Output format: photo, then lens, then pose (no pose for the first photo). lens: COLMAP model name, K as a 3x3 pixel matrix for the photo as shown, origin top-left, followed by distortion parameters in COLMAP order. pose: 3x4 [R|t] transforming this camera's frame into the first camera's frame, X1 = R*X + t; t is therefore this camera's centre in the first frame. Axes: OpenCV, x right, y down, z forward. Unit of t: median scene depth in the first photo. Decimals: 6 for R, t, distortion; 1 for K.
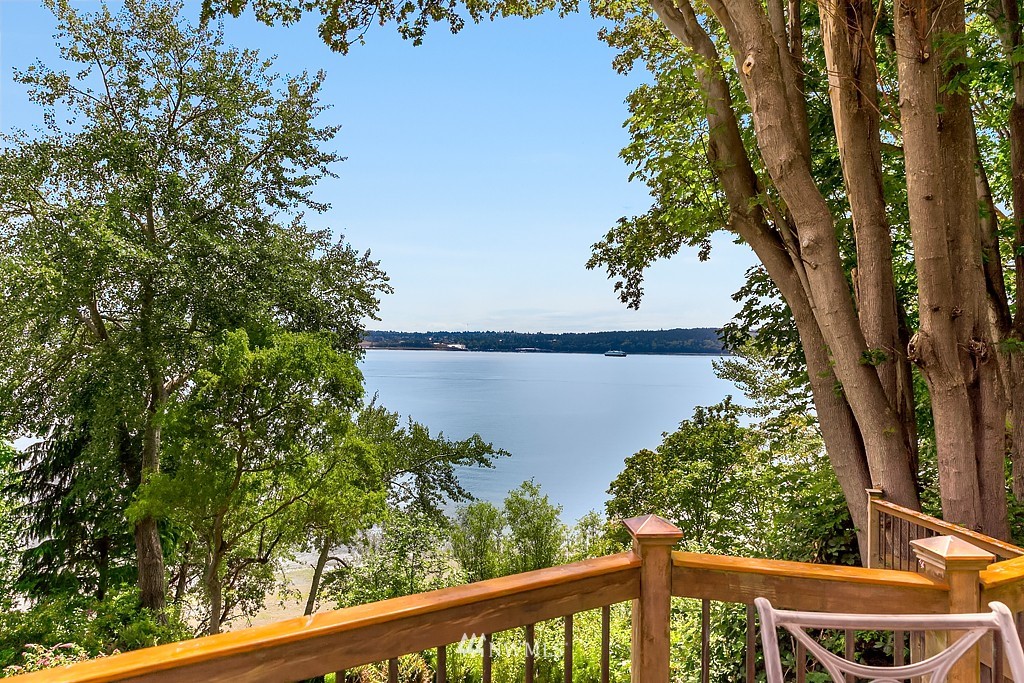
lens RADIAL K [[688.7, 0, 512.0], [0, 688.7, 341.5], [0, 0, 1]] dist [0.007395, 0.000170]
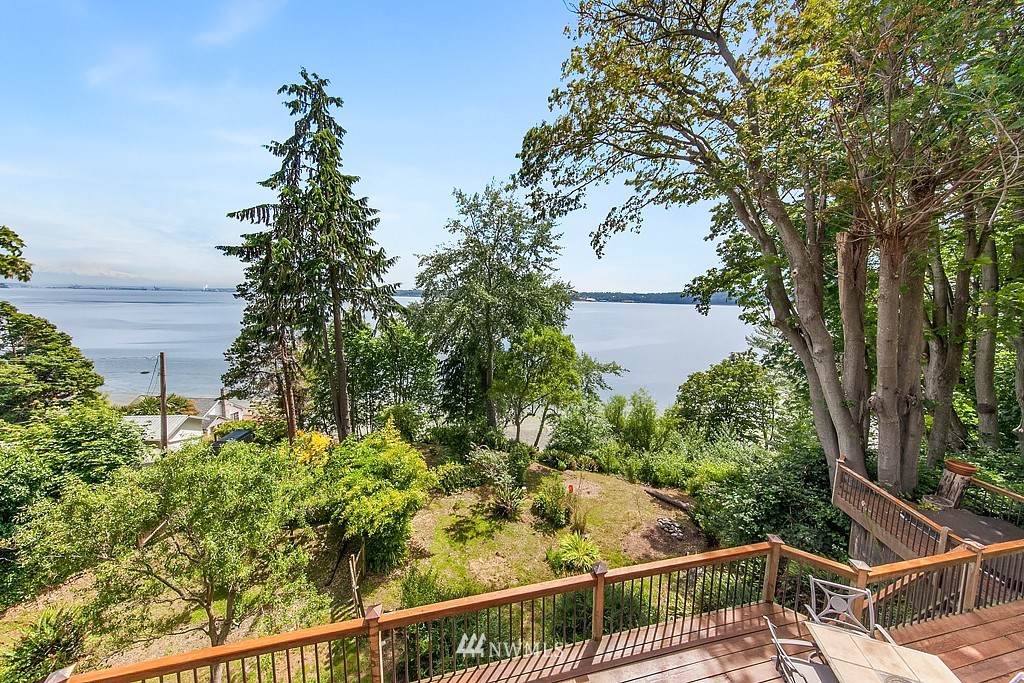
lens RADIAL K [[319.3, 0, 512.0], [0, 319.3, 341.5], [0, 0, 1]] dist [-0.000024, 0.000014]
pose [[0.945251, 0.043430, -0.323441, -0.042715], [-0.003764, 0.992490, 0.122267, -0.066223], [0.326322, -0.114356, 0.938316, -0.073164]]
